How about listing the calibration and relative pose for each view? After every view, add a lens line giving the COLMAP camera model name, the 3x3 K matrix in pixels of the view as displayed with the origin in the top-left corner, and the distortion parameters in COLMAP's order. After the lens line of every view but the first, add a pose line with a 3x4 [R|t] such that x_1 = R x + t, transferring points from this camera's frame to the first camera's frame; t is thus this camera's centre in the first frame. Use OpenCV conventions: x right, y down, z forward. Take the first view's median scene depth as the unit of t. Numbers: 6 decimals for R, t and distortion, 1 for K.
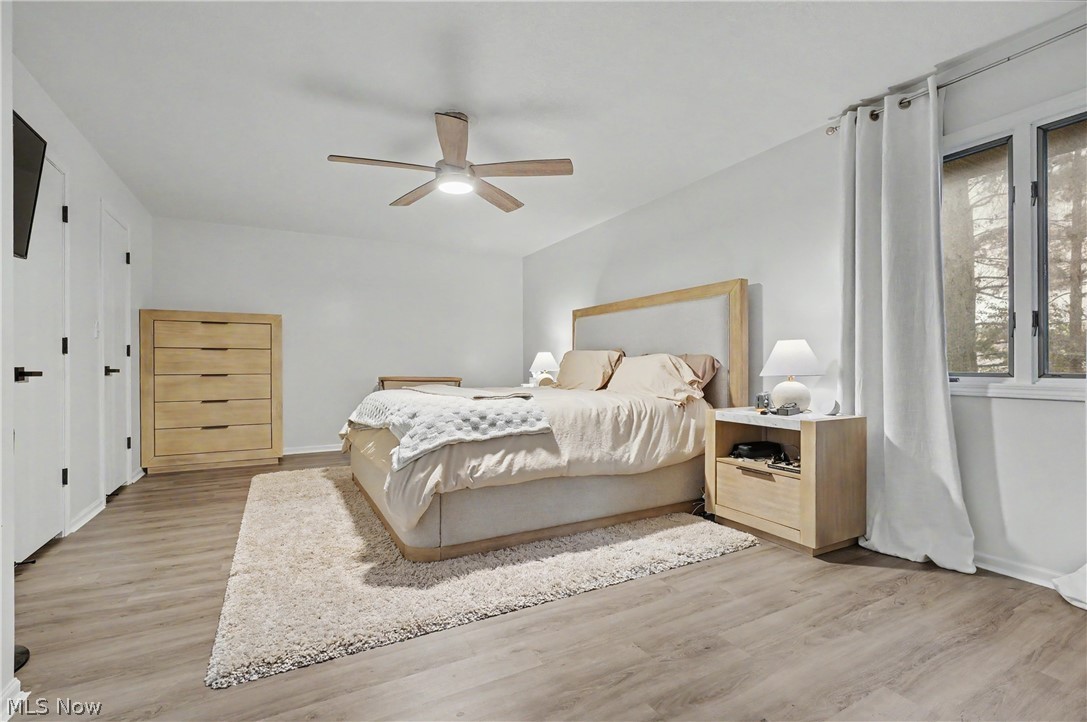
lens RADIAL K [[496.4, 0, 544.8], [0, 496.4, 365.8], [0, 0, 1]] dist [-0.008724, 0.000316]
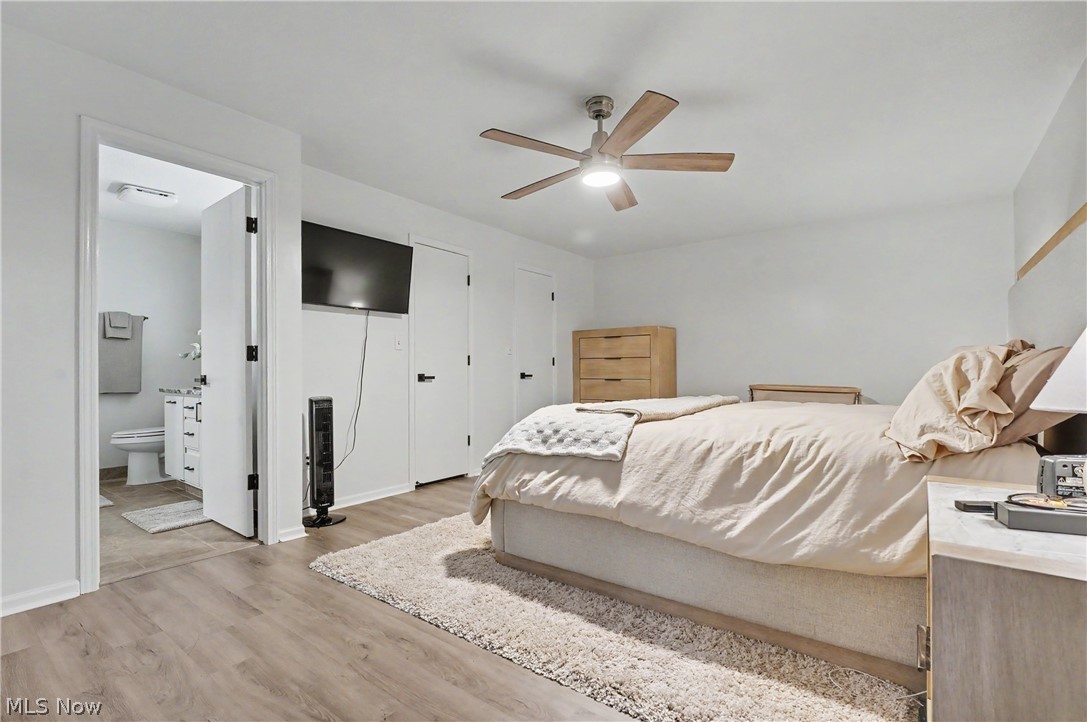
lens RADIAL K [[499.2, 0, 540.0], [0, 499.2, 368.4], [0, 0, 1]] dist [-0.004476, -0.000105]
pose [[0.404708, -0.004491, -0.914435, 0.690380], [0.000749, 0.999989, -0.004579, -0.007084], [0.914445, 0.001168, 0.404707, 0.590360]]
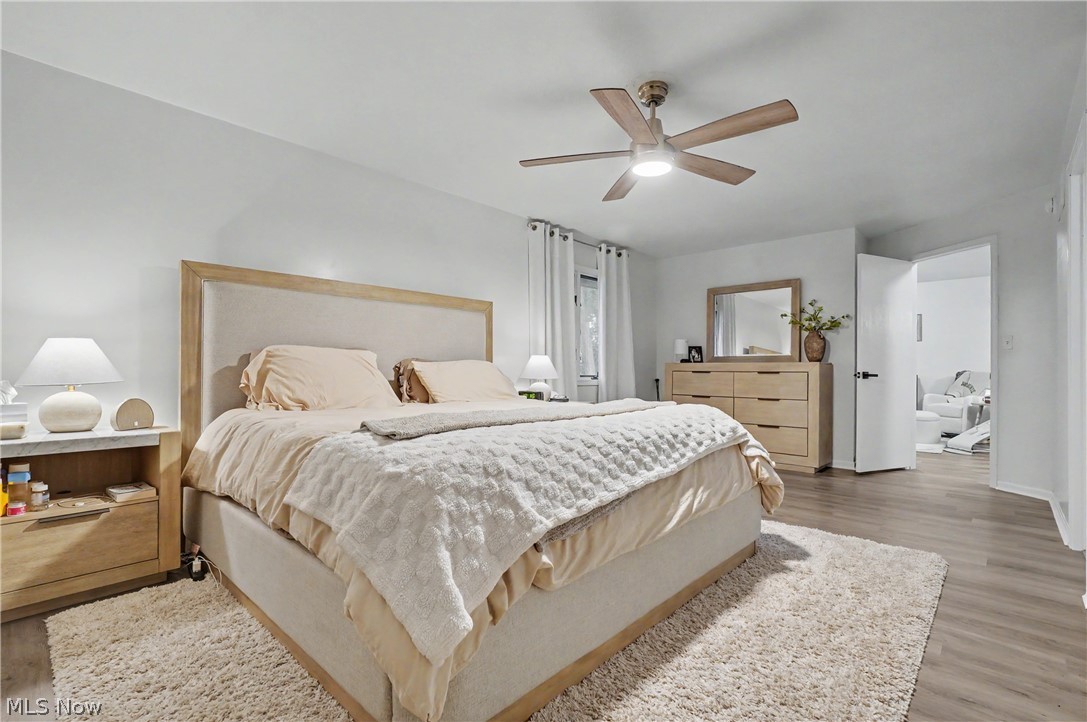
lens RADIAL K [[496.4, 0, 544.8], [0, 496.4, 365.8], [0, 0, 1]] dist [-0.008724, 0.000316]
pose [[-0.321516, 0.010086, 0.946850, -1.058067], [0.004977, 0.999947, -0.008961, -0.004578], [-0.946891, 0.001831, -0.321550, 1.632560]]
